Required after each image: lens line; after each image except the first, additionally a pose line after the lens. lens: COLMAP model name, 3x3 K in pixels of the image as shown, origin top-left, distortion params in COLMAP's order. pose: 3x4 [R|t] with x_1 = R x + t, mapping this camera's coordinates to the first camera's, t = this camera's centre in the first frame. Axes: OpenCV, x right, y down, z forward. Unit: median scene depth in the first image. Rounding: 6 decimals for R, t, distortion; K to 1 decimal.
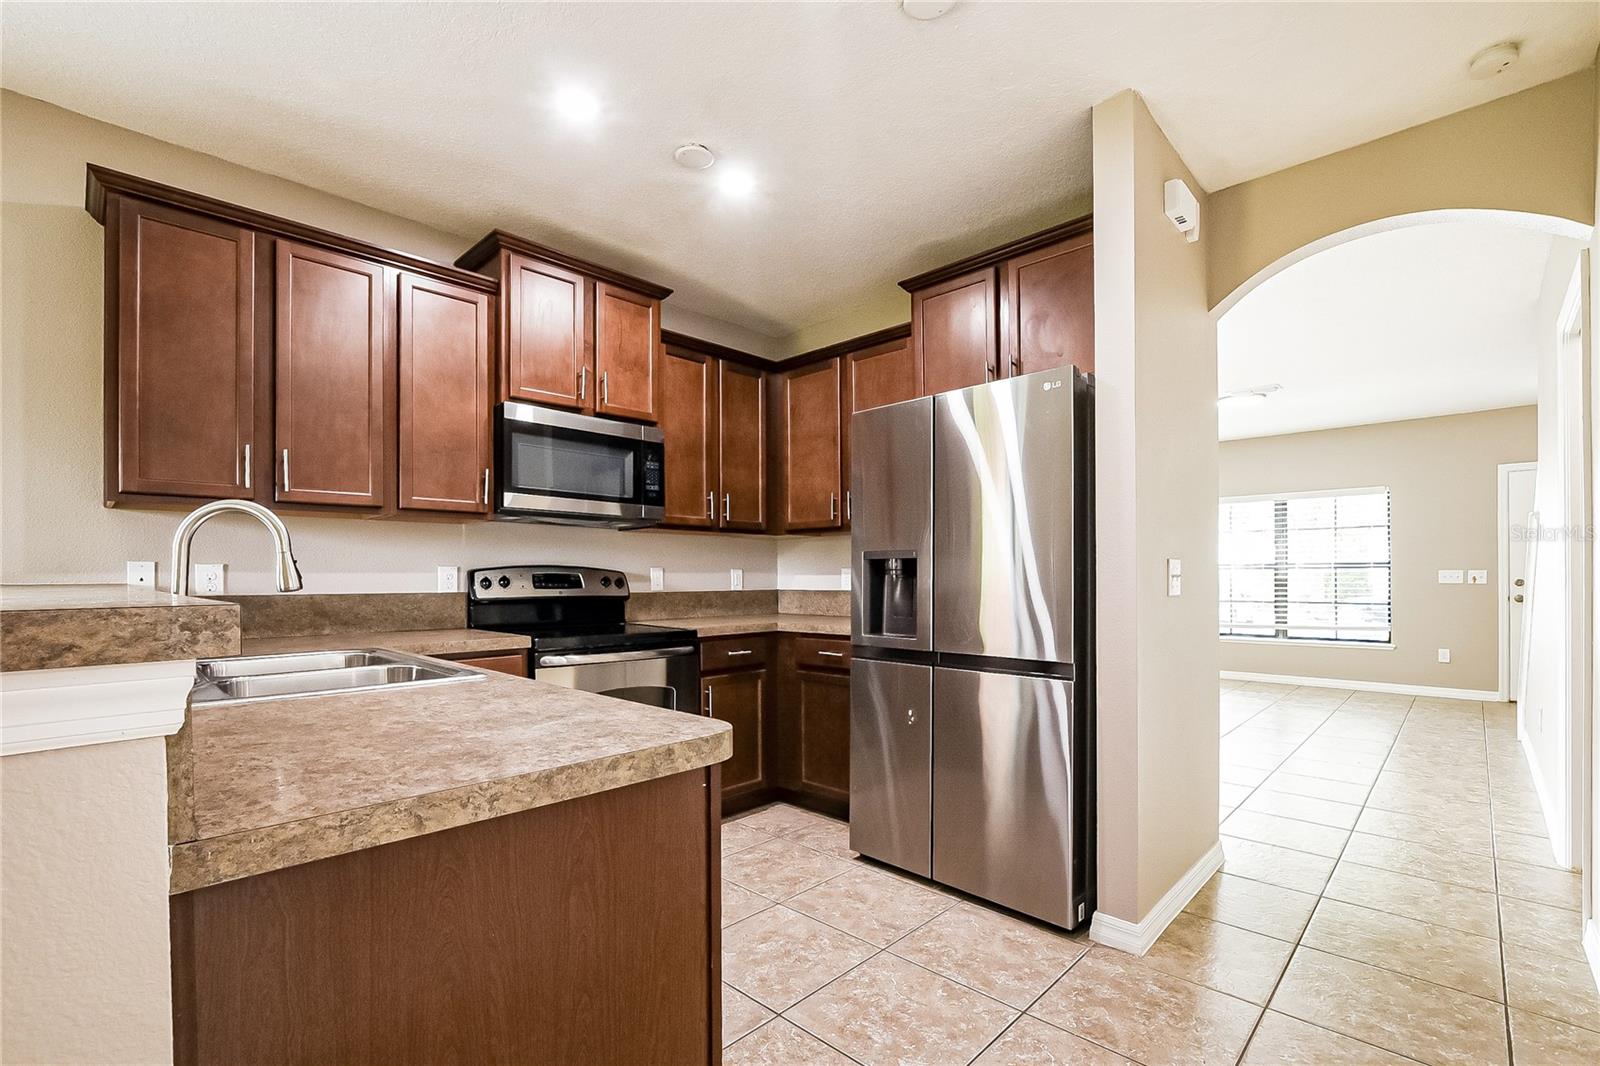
lens RADIAL K [[717.7, 0, 767.0], [0, 717.7, 582.1], [0, 0, 1]] dist [-0.017929, 0.000862]
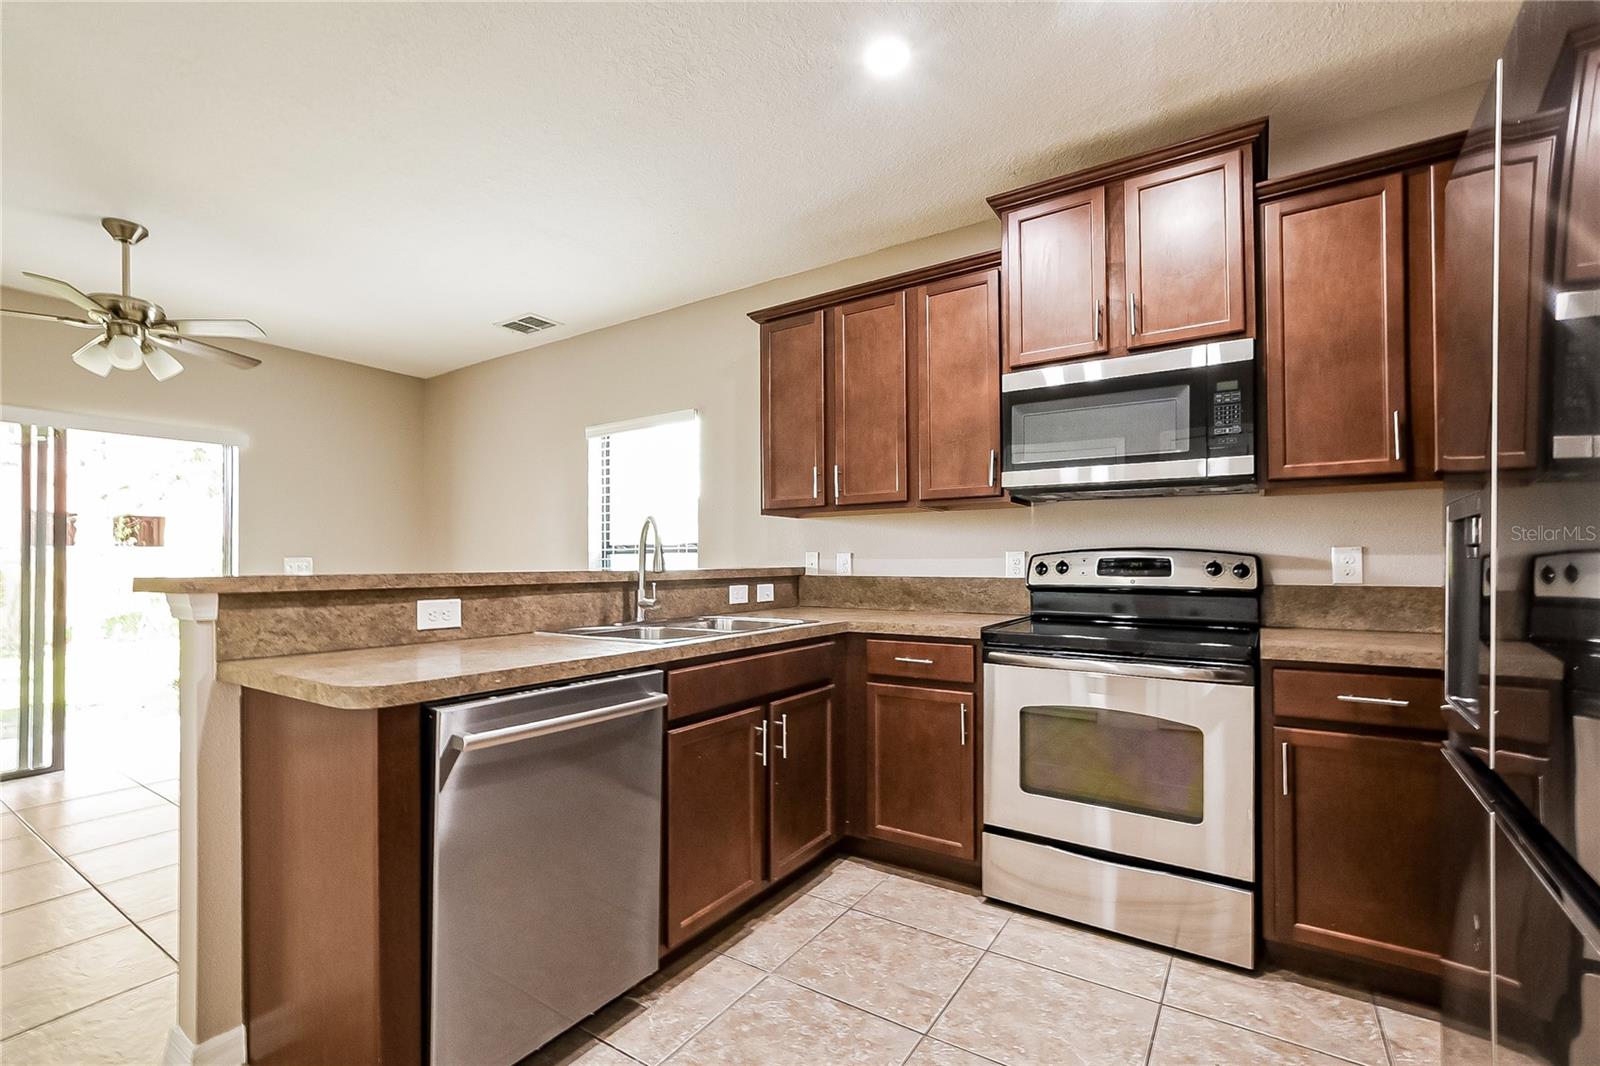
lens RADIAL K [[717.7, 0, 784.8], [0, 717.7, 561.0], [0, 0, 1]] dist [-0.017929, 0.000862]
pose [[0.192673, -0.001158, -0.981262, 0.427446], [-0.004770, 0.999986, -0.002117, -0.004608], [0.981251, 0.005088, 0.192665, 0.469804]]
